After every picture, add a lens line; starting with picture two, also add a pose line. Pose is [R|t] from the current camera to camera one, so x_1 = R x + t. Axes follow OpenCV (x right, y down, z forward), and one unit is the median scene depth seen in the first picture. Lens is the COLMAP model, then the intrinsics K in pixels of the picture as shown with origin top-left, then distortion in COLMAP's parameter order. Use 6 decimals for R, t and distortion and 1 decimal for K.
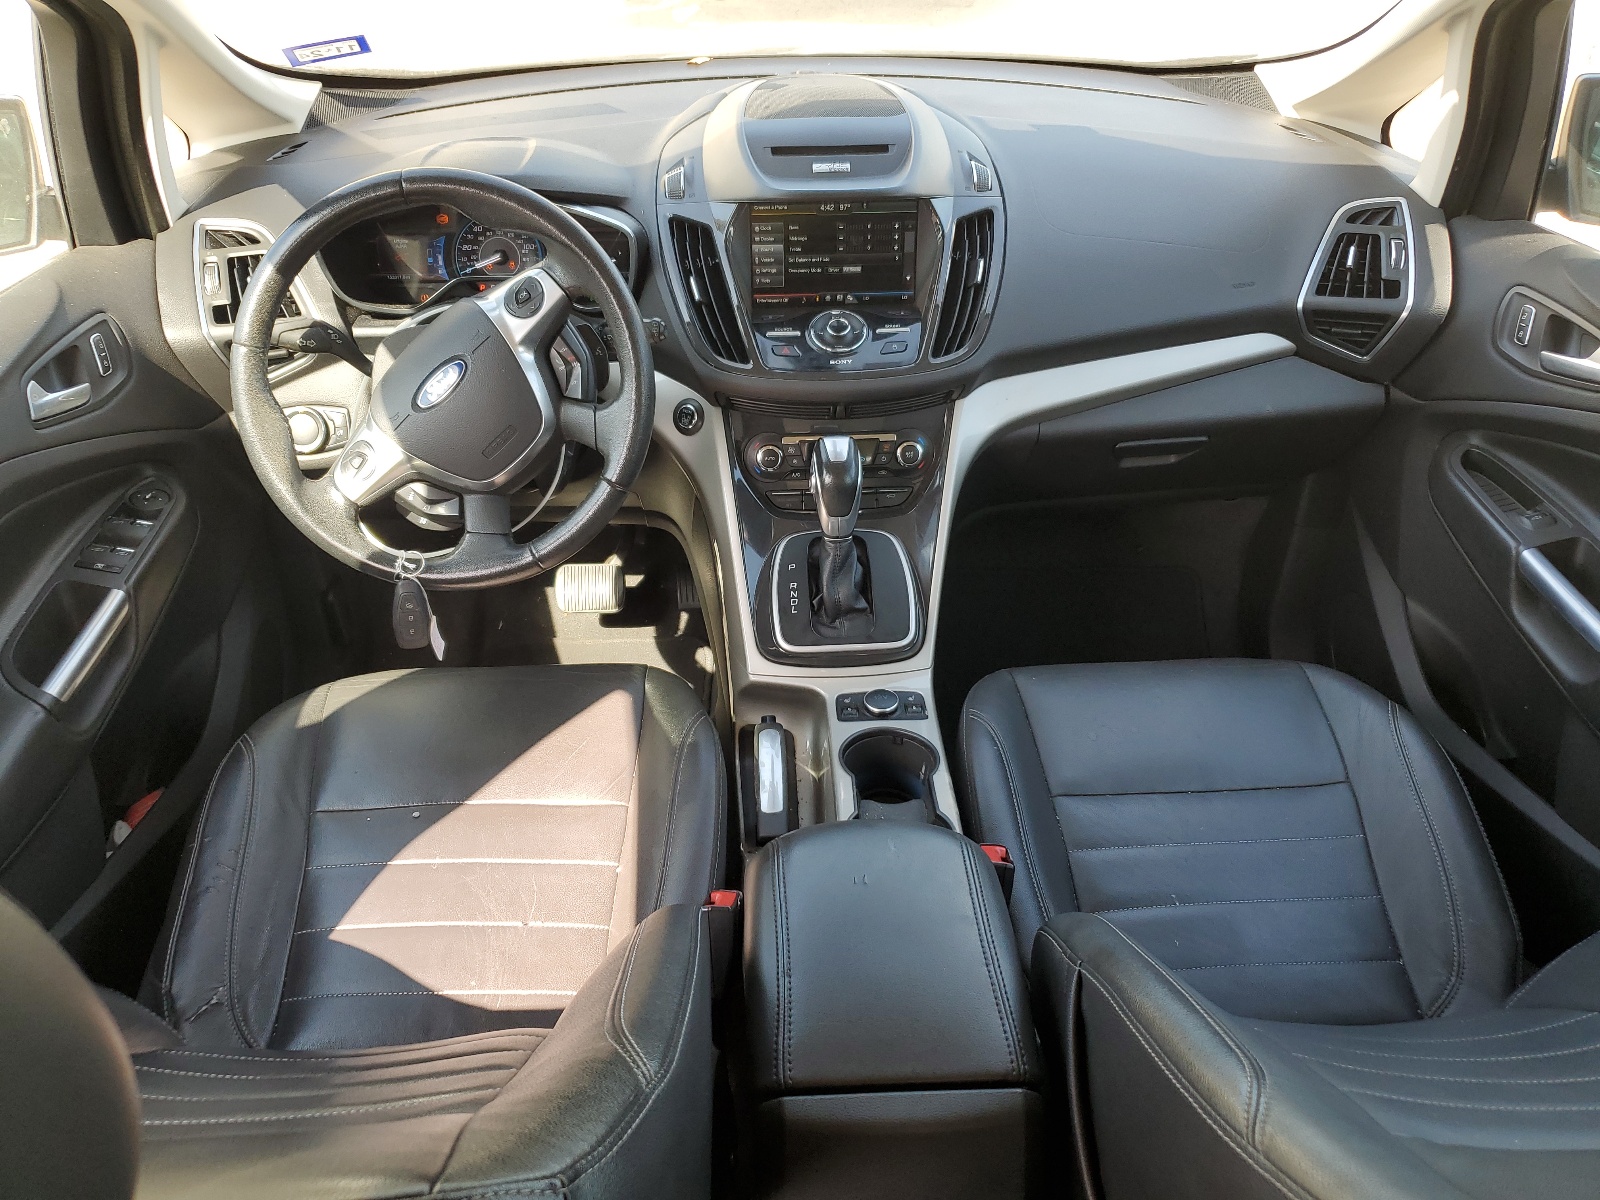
lens RADIAL K [[1202.9, 0, 803.9], [0, 1202.9, 601.7], [0, 0, 1]] dist [0.002636, 0.000248]
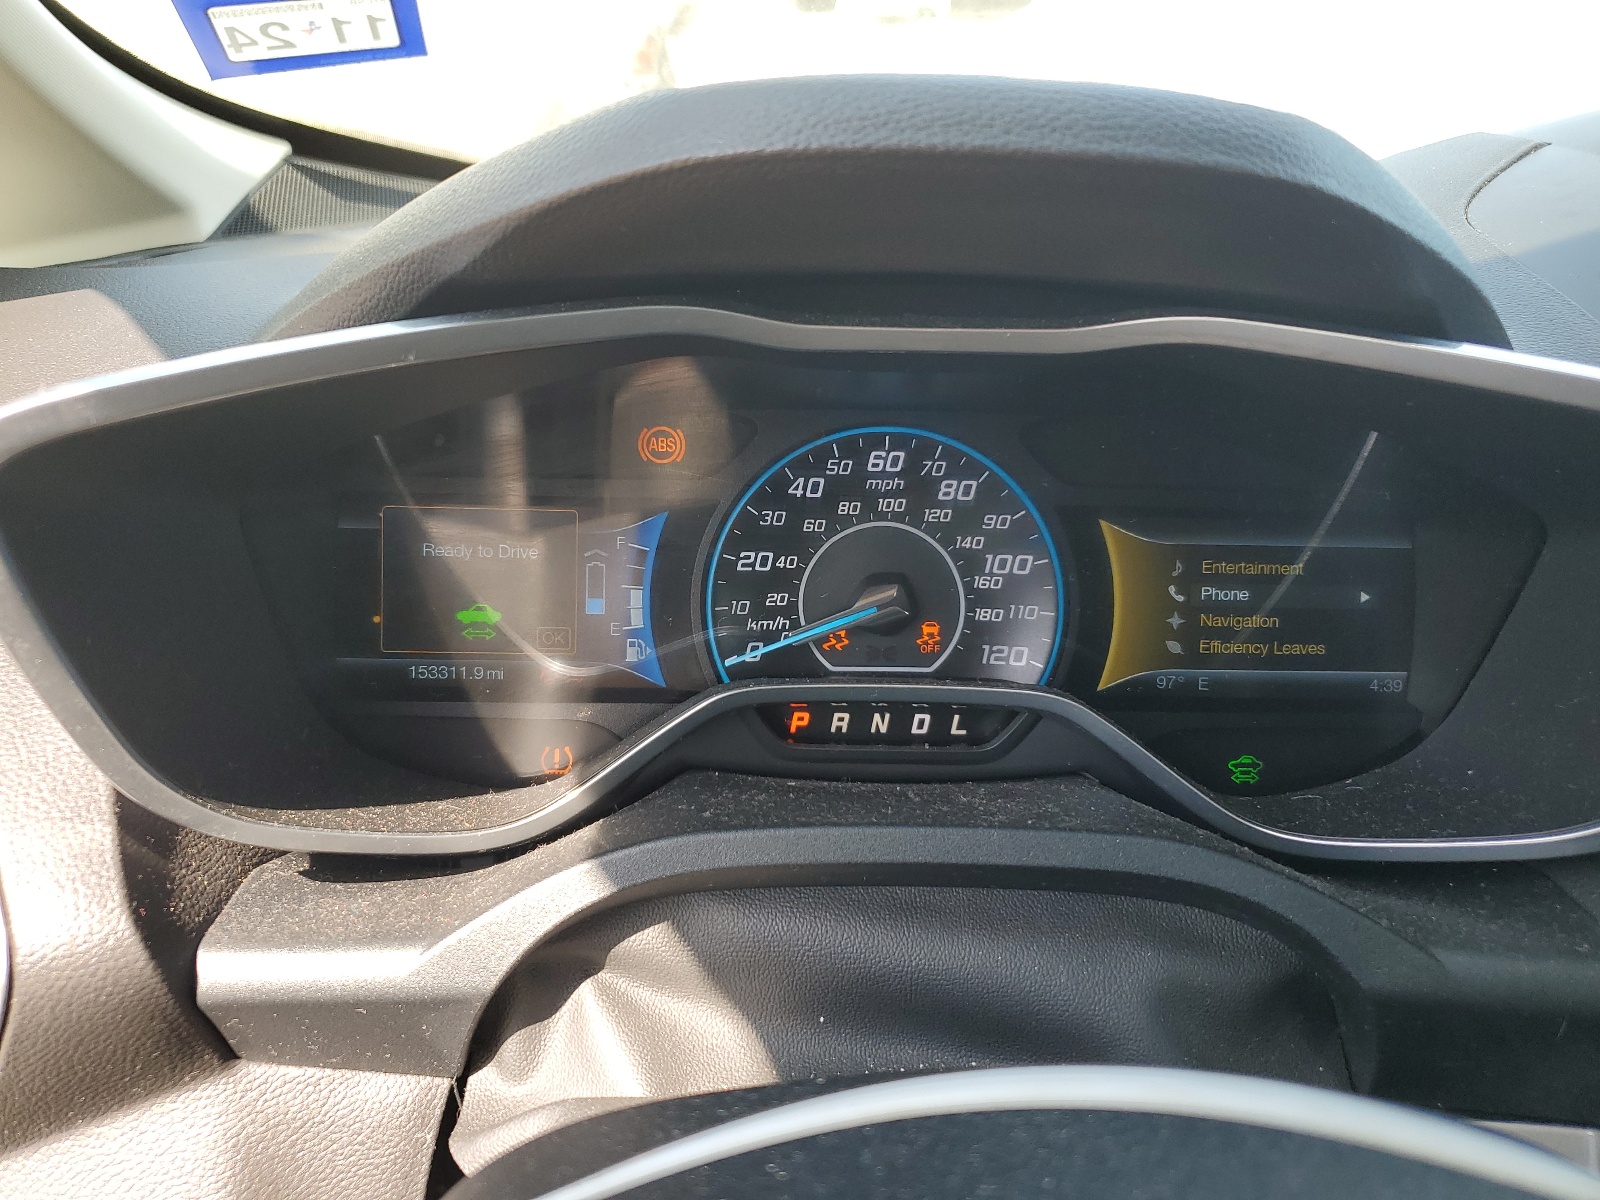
lens RADIAL K [[1202.9, 0, 798.8], [0, 1202.9, 595.2], [0, 0, 1]] dist [0.002636, 0.000248]
pose [[0.999711, 0.023889, -0.002794, -0.270236], [-0.023820, 0.967274, -0.252614, -0.227637], [-0.003333, 0.252607, 0.967563, 0.770615]]
